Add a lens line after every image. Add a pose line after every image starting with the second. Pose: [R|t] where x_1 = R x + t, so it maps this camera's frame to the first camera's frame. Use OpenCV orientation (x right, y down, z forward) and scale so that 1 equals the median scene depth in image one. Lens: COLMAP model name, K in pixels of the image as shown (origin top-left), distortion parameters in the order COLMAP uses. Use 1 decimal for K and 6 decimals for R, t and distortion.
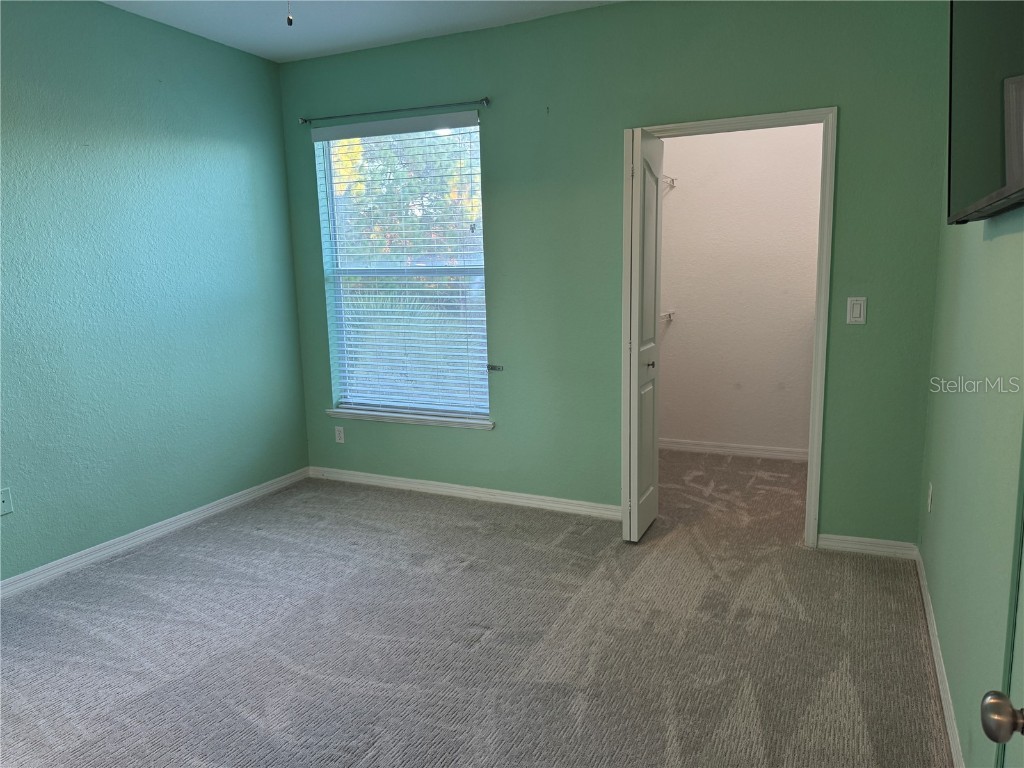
lens RADIAL K [[716.4, 0, 502.8], [0, 716.4, 386.3], [0, 0, 1]] dist [0.086998, -0.111264]
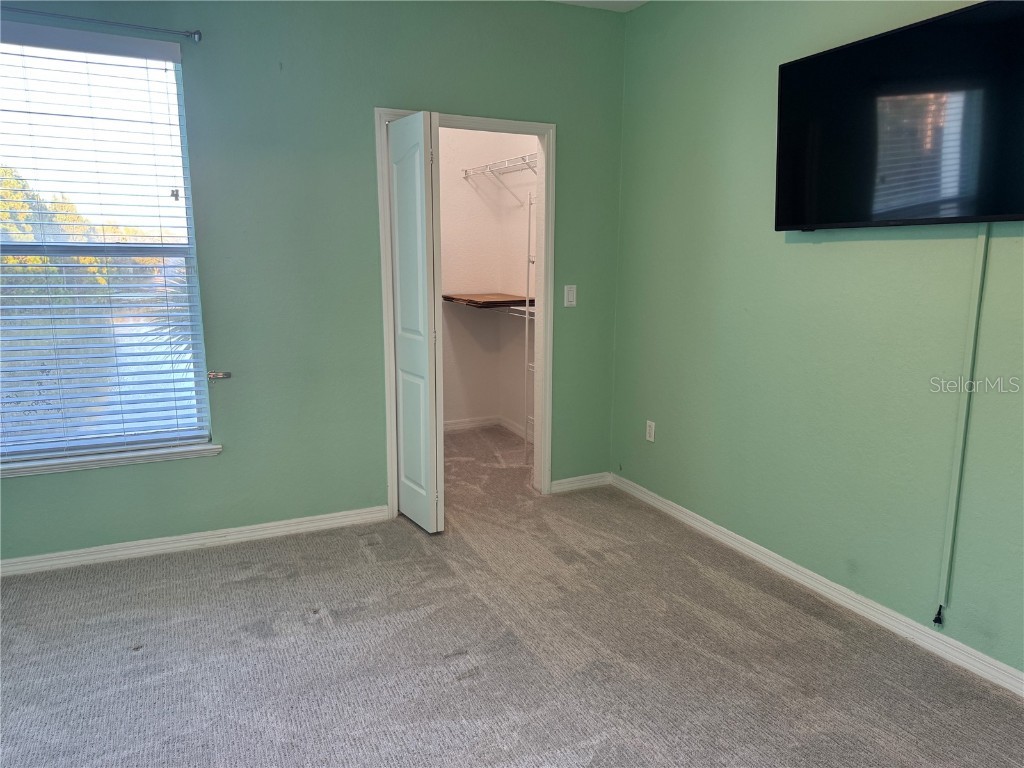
lens RADIAL K [[714.1, 0, 511.6], [0, 714.1, 379.5], [0, 0, 1]] dist [0.210090, -0.373010]
pose [[0.629044, -0.104284, 0.770343, -0.524140], [0.107428, 0.993115, 0.046718, -0.029131], [-0.769911, 0.053369, 0.635916, 0.296717]]
